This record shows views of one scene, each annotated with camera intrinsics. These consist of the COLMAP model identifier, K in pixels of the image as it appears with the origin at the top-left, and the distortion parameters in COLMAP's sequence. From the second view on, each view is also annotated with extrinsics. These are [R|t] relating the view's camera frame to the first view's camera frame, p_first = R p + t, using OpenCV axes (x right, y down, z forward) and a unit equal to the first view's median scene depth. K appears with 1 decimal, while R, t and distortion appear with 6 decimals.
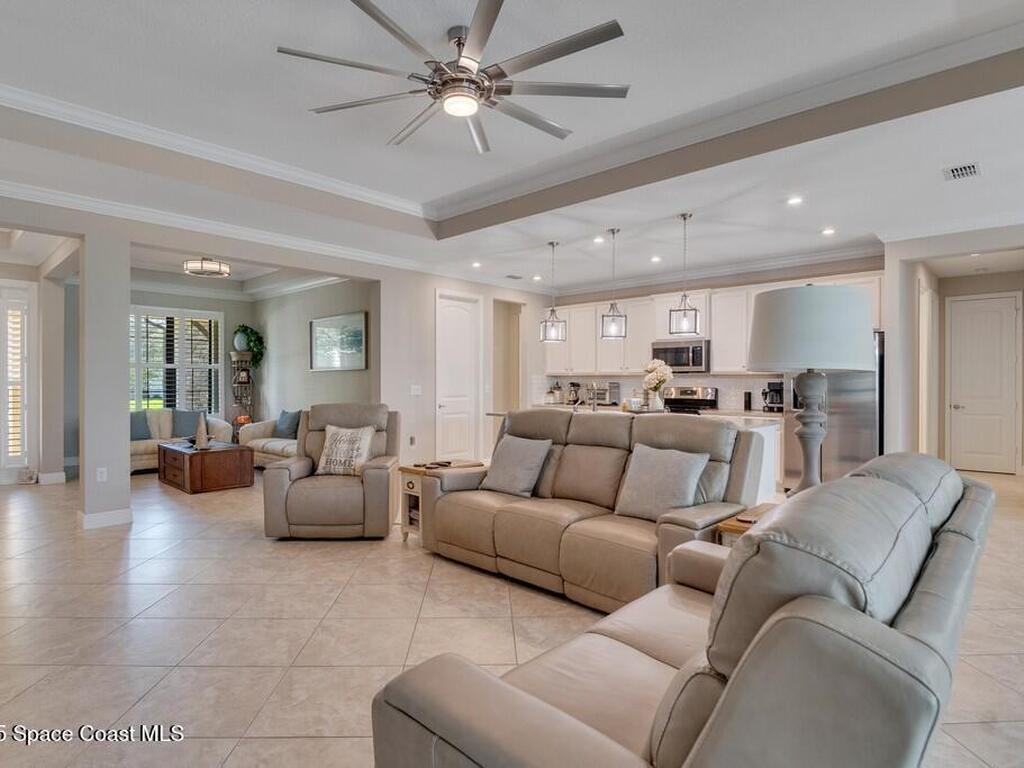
lens RADIAL K [[565.8, 0, 496.9], [0, 565.8, 385.4], [0, 0, 1]] dist [-0.011186, -0.003164]
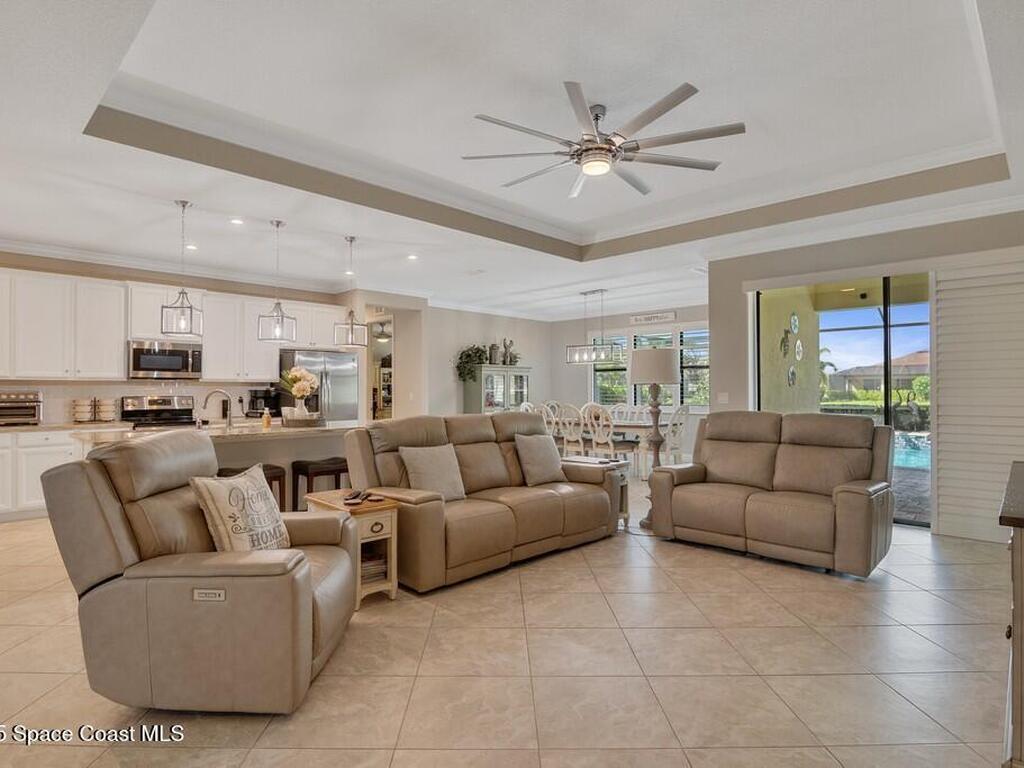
lens RADIAL K [[565.8, 0, 506.1], [0, 565.8, 382.1], [0, 0, 1]] dist [-0.011186, -0.003164]
pose [[0.009038, 0.012844, 0.999877, -0.488328], [0.008171, 0.999883, -0.012918, -0.002315], [-0.999926, 0.008286, 0.008932, 0.444848]]
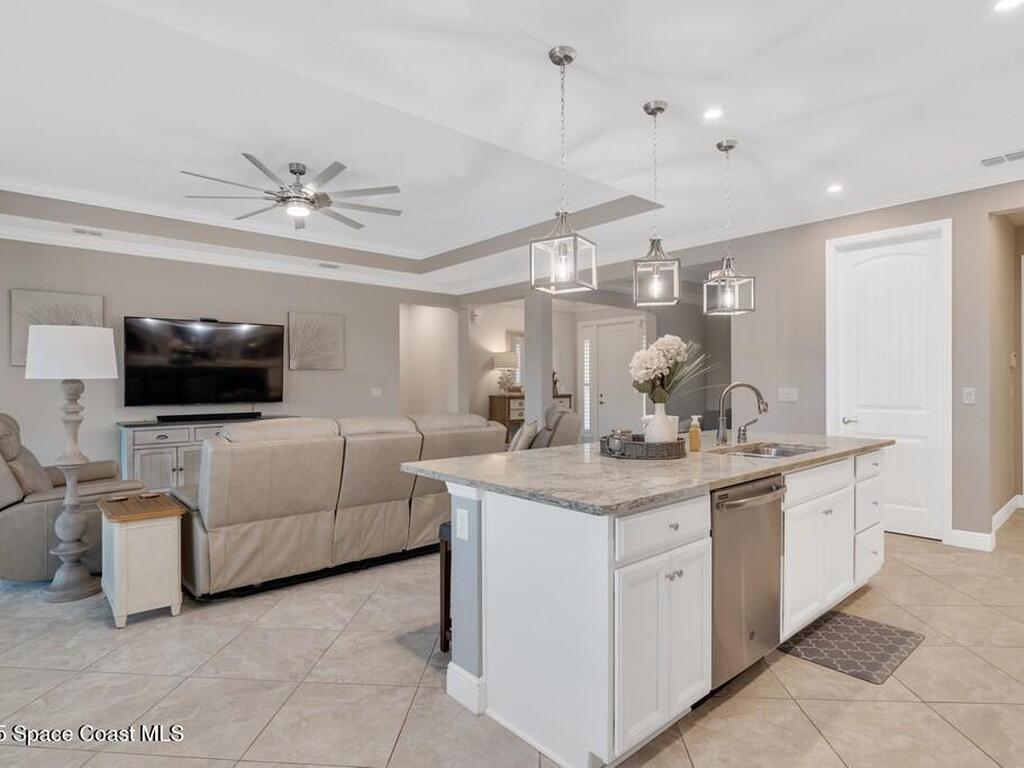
lens RADIAL K [[565.8, 0, 503.0], [0, 565.8, 384.8], [0, 0, 1]] dist [-0.011186, -0.003164]
pose [[-0.090235, -0.000830, -0.995920, 0.537184], [-0.000290, 1.000000, -0.000807, -0.003378], [0.995920, 0.000216, -0.090235, 0.635756]]
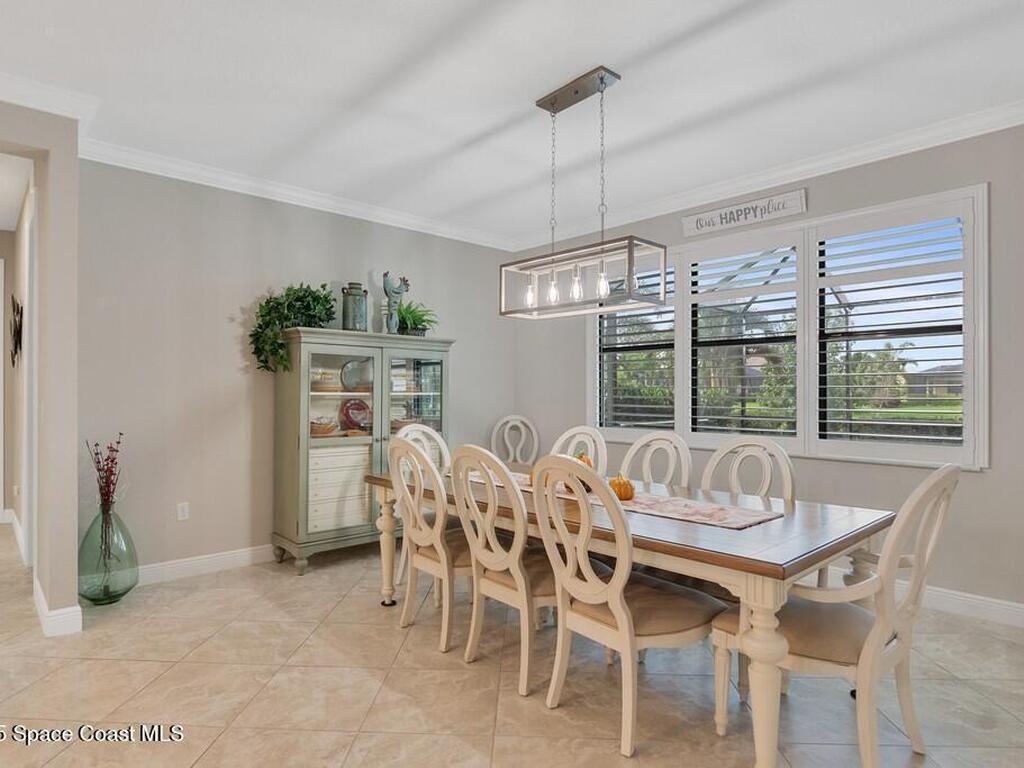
lens RADIAL K [[565.8, 0, 510.6], [0, 565.8, 394.6], [0, 0, 1]] dist [-0.011186, -0.003164]
pose [[0.059653, -0.003128, 0.998214, 0.251941], [0.003815, 0.999989, 0.002906, -0.000099], [-0.998212, 0.003635, 0.059664, 0.305150]]
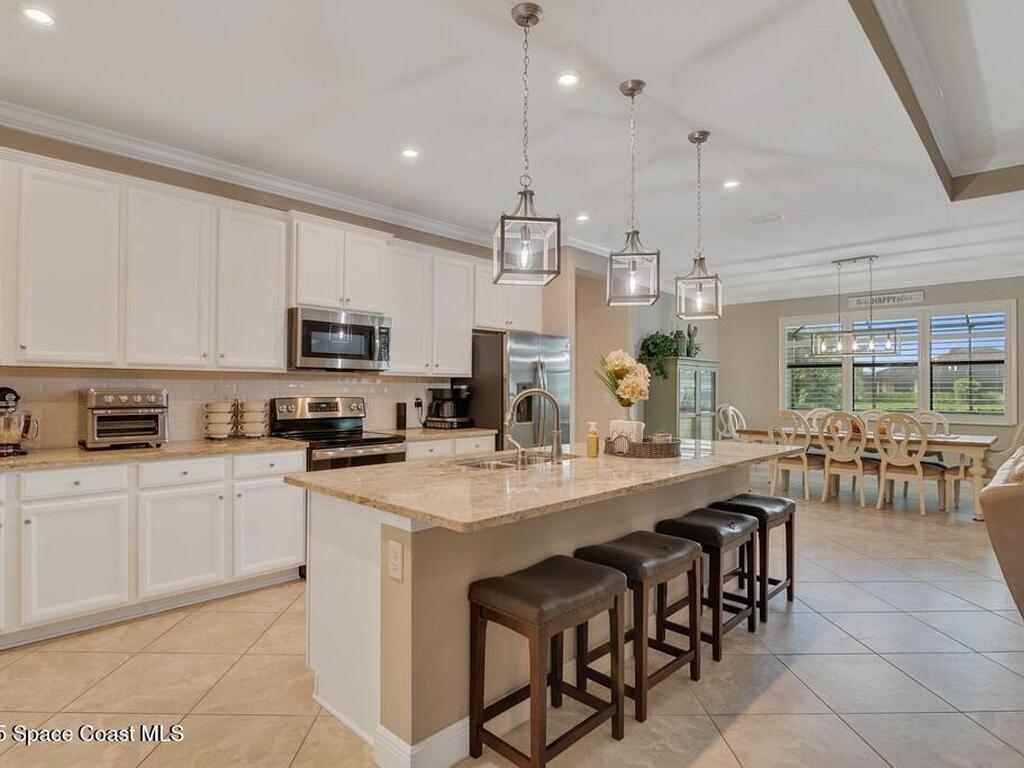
lens RADIAL K [[565.8, 0, 506.0], [0, 565.8, 381.7], [0, 0, 1]] dist [-0.011186, -0.003164]
pose [[0.000110, 0.010447, 0.999945, -0.204114], [0.000261, 0.999945, -0.010447, -0.005721], [-1.000000, 0.000262, 0.000108, 0.783733]]
